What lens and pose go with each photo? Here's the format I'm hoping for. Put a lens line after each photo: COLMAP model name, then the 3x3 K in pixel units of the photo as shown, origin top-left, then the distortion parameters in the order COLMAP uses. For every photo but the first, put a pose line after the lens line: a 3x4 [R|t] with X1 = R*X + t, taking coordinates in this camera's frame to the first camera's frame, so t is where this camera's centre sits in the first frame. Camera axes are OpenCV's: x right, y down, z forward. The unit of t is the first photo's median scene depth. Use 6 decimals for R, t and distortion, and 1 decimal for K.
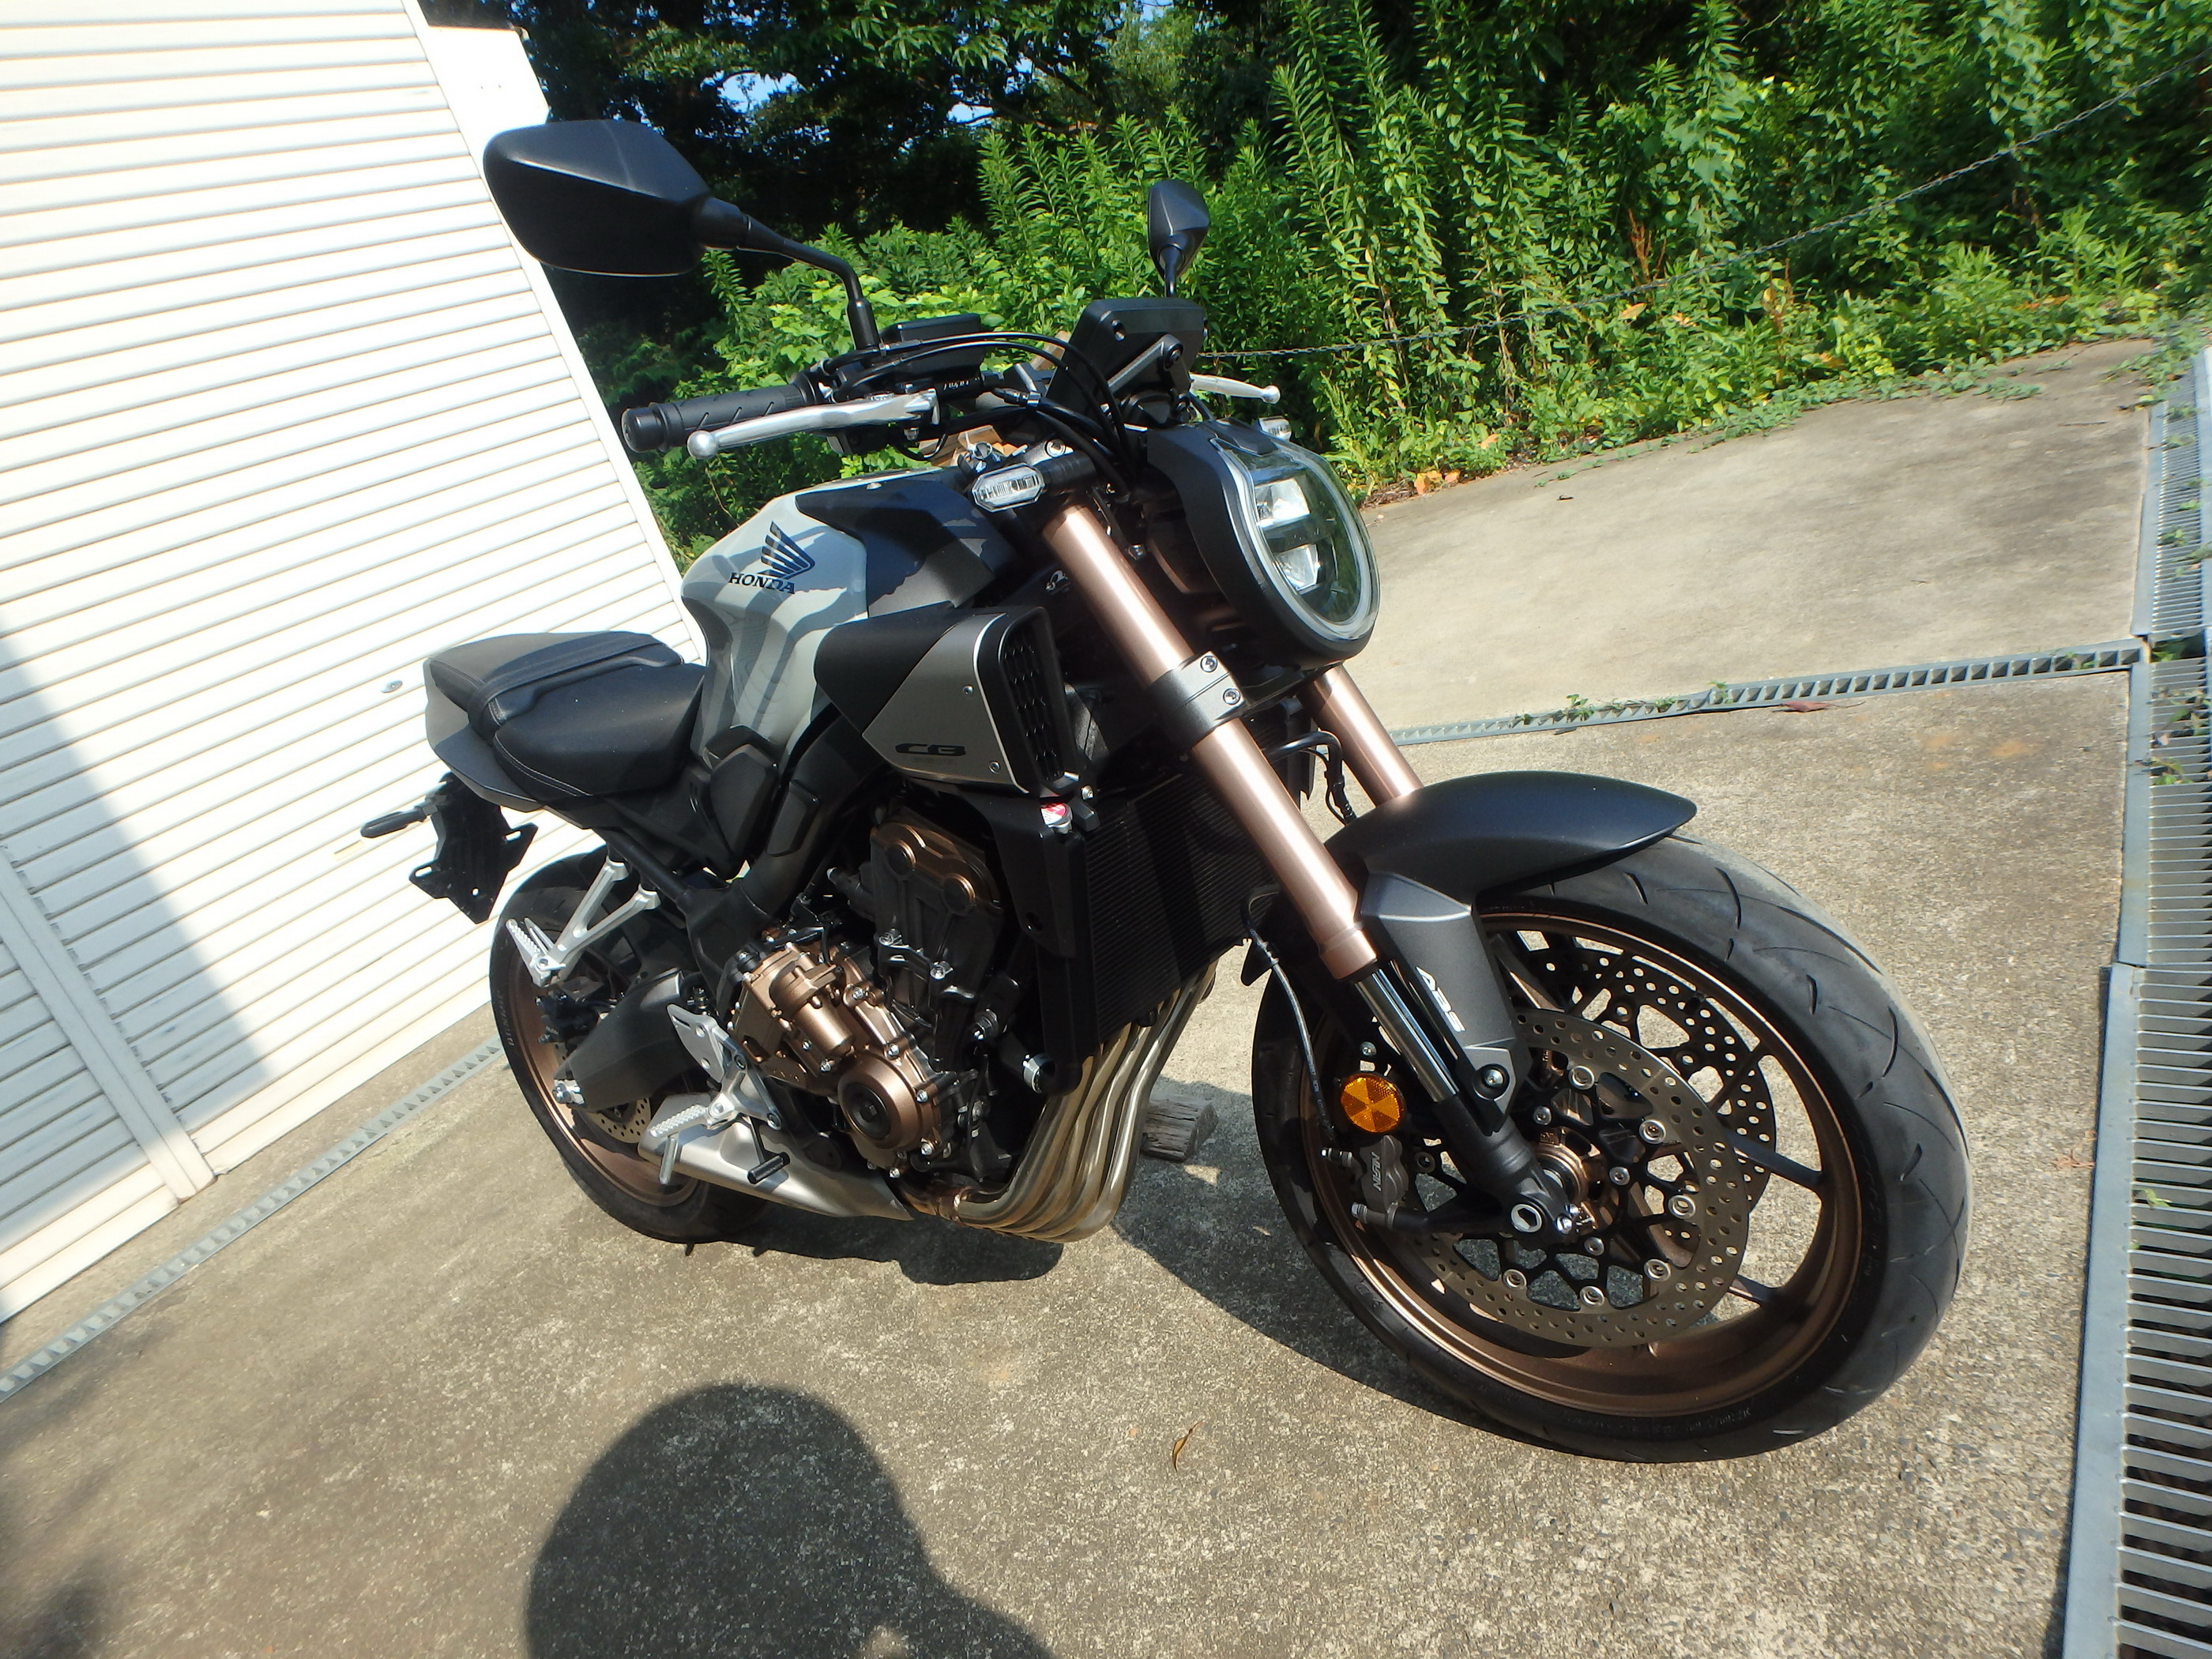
lens RADIAL K [[1388.1, 0, 1110.8], [0, 1388.1, 827.3], [0, 0, 1]] dist [-0.044211, 0.013142]
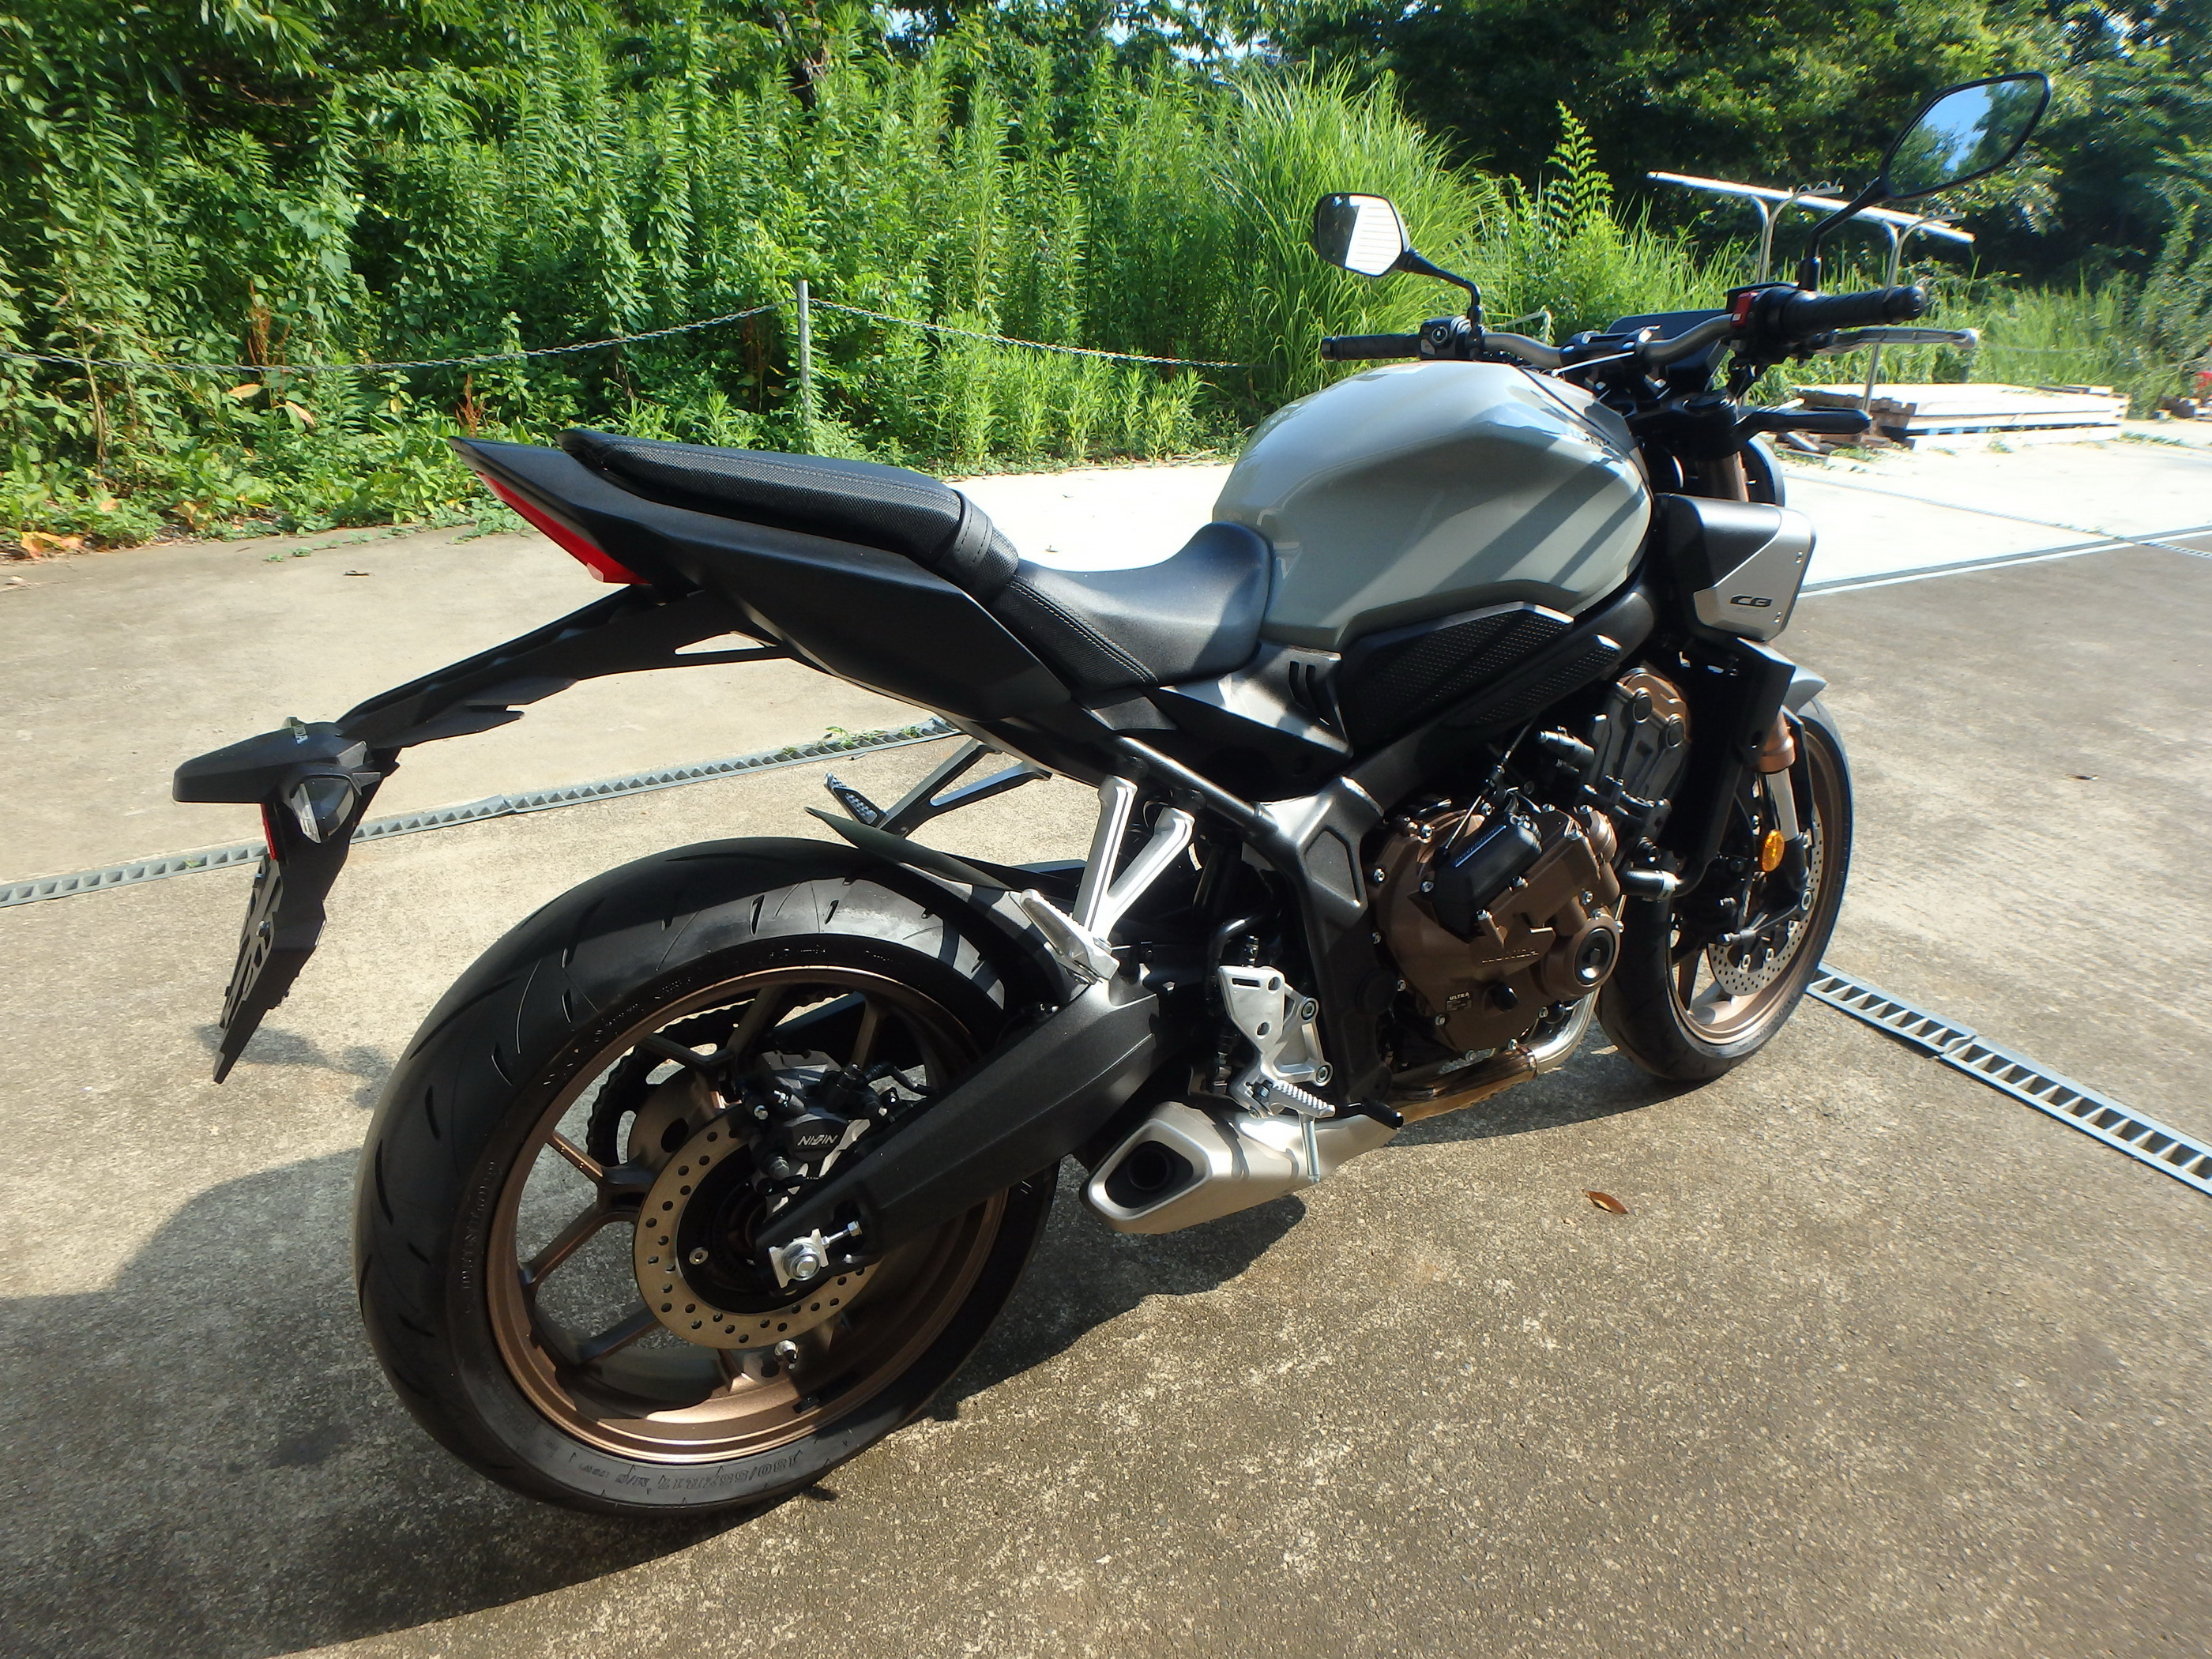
lens RADIAL K [[1388.1, 0, 1102.7], [0, 1388.1, 819.2], [0, 0, 1]] dist [-0.044211, 0.013142]
pose [[0.343864, -0.040818, 0.938132, -0.321756], [0.163631, 0.986374, -0.017061, 0.013821], [-0.924652, 0.159375, 0.345858, 0.238840]]
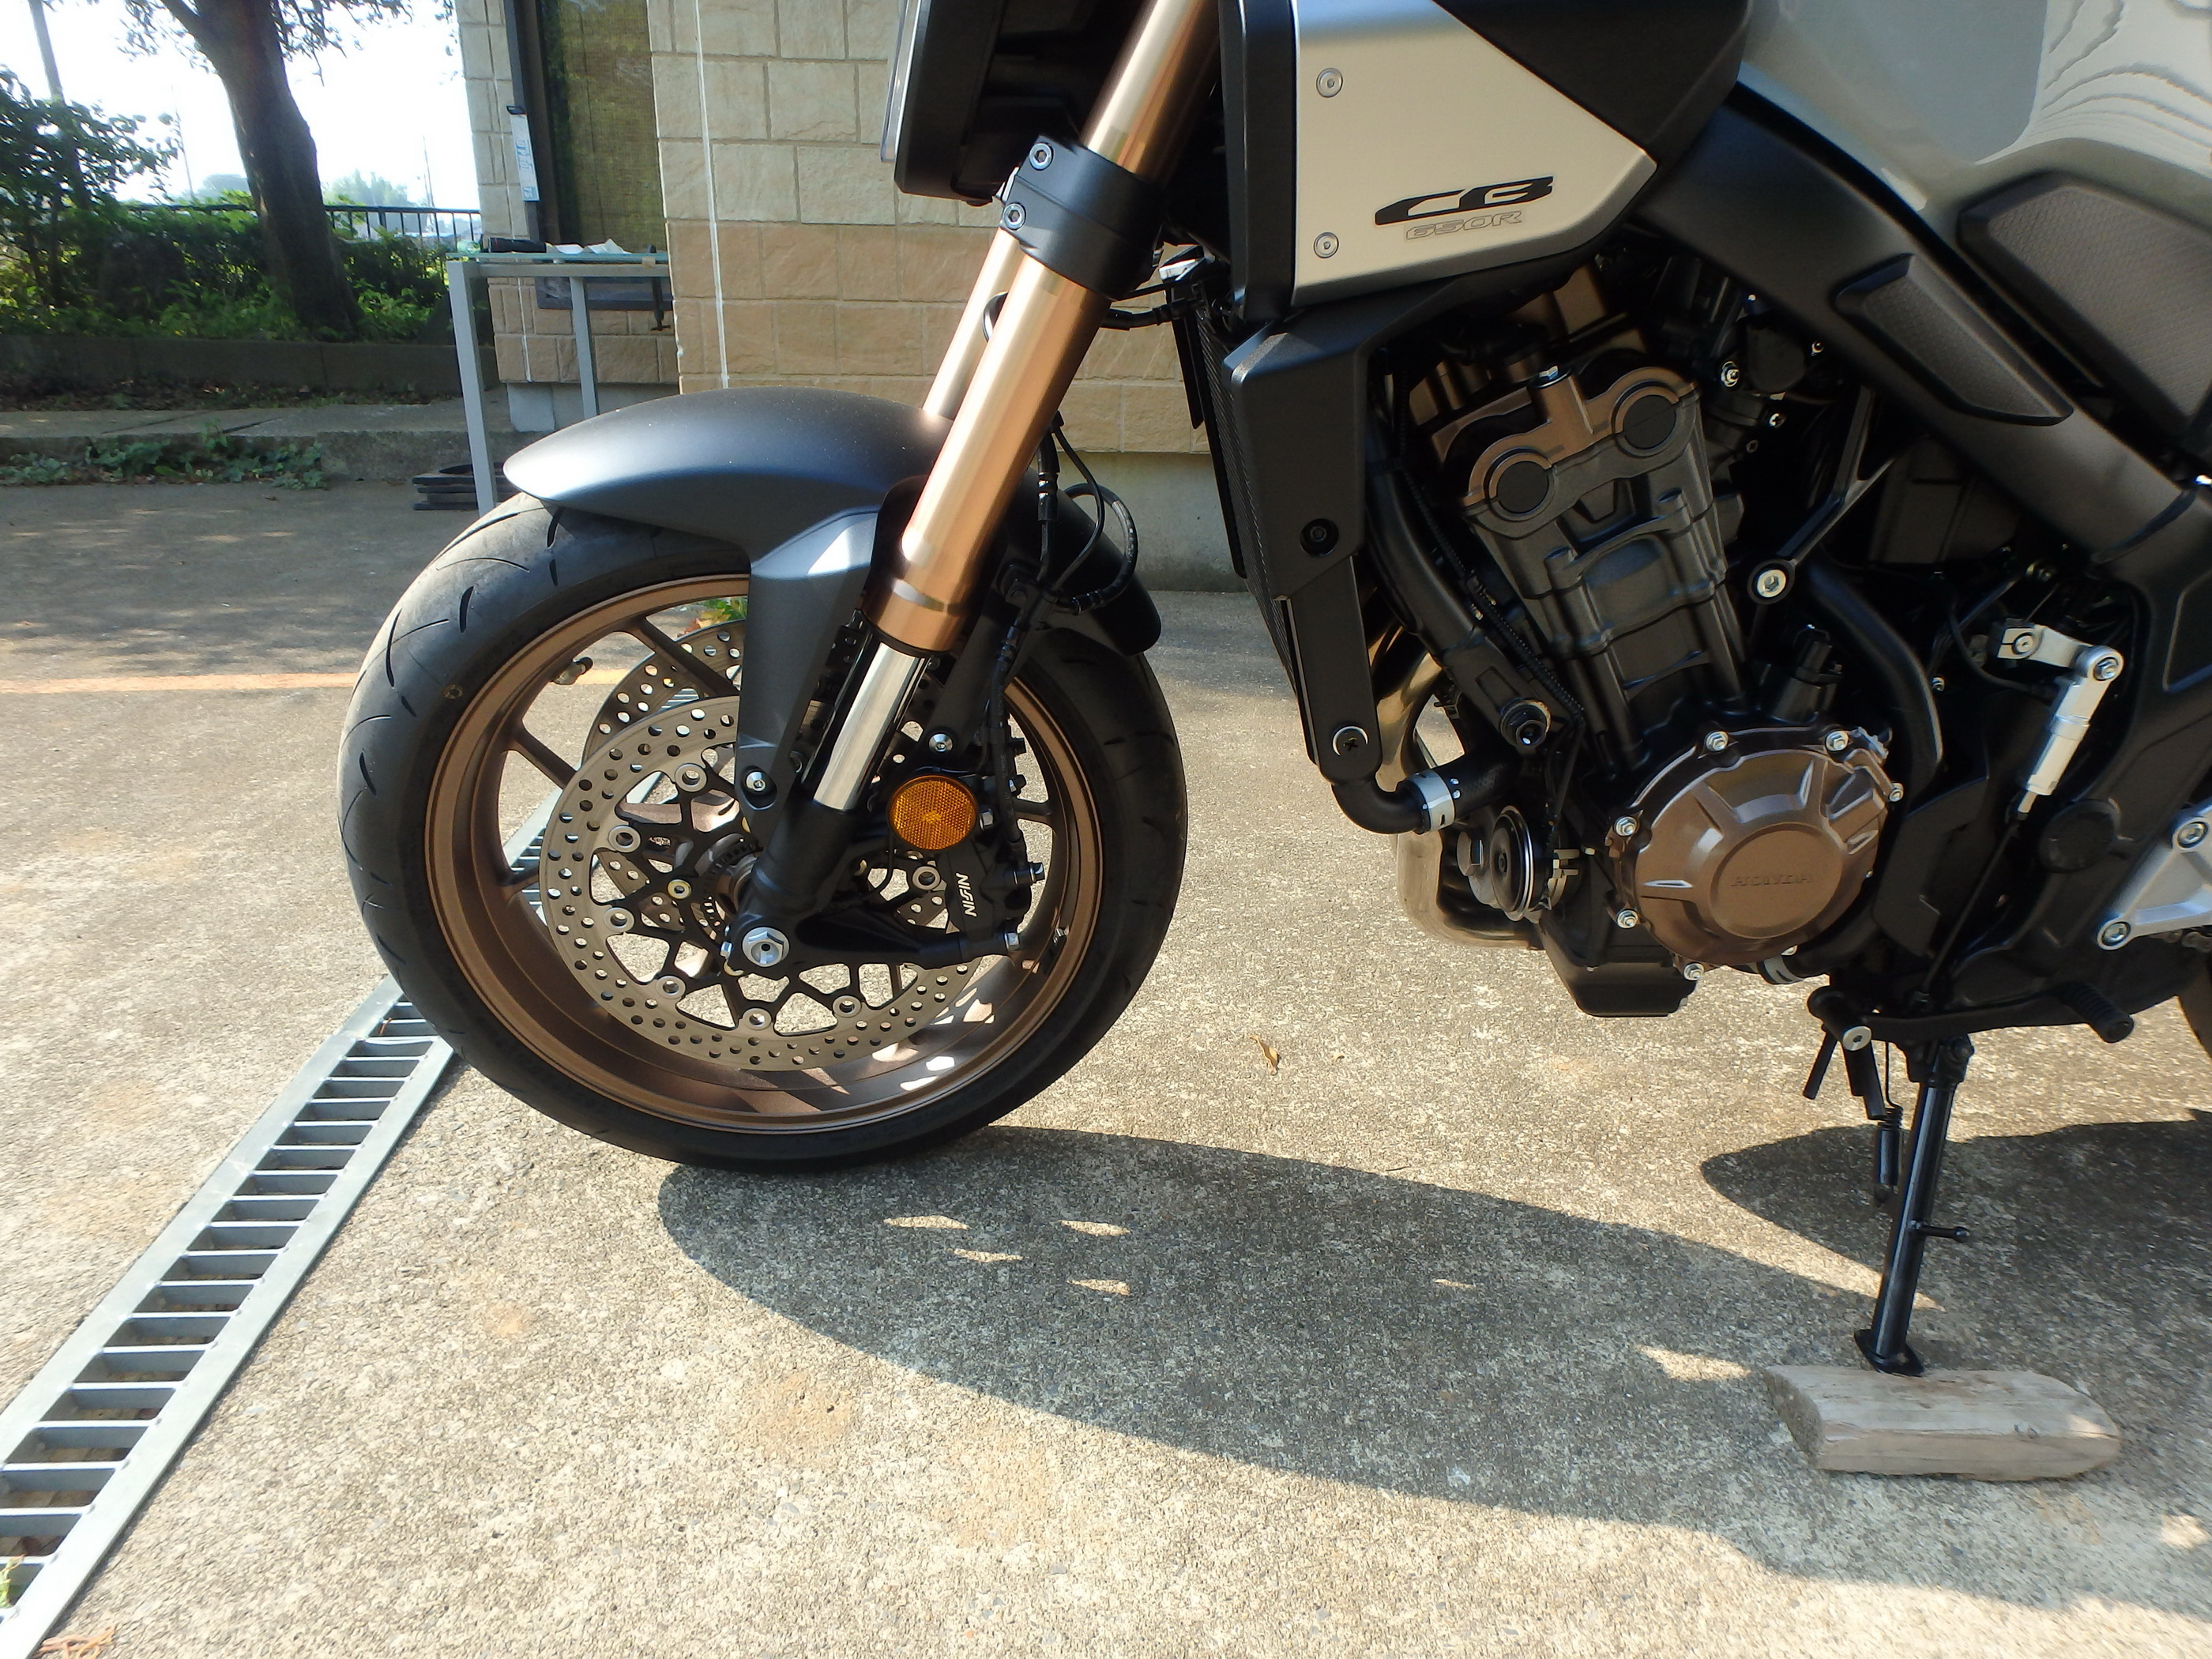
lens RADIAL K [[1388.1, 0, 1102.3], [0, 1388.1, 801.1], [0, 0, 1]] dist [-0.044211, 0.013142]
pose [[-0.748009, 0.497319, -0.439495, 0.117733], [0.002046, 0.663926, 0.747796, -0.091121], [0.663685, 0.558459, -0.497640, 0.331073]]
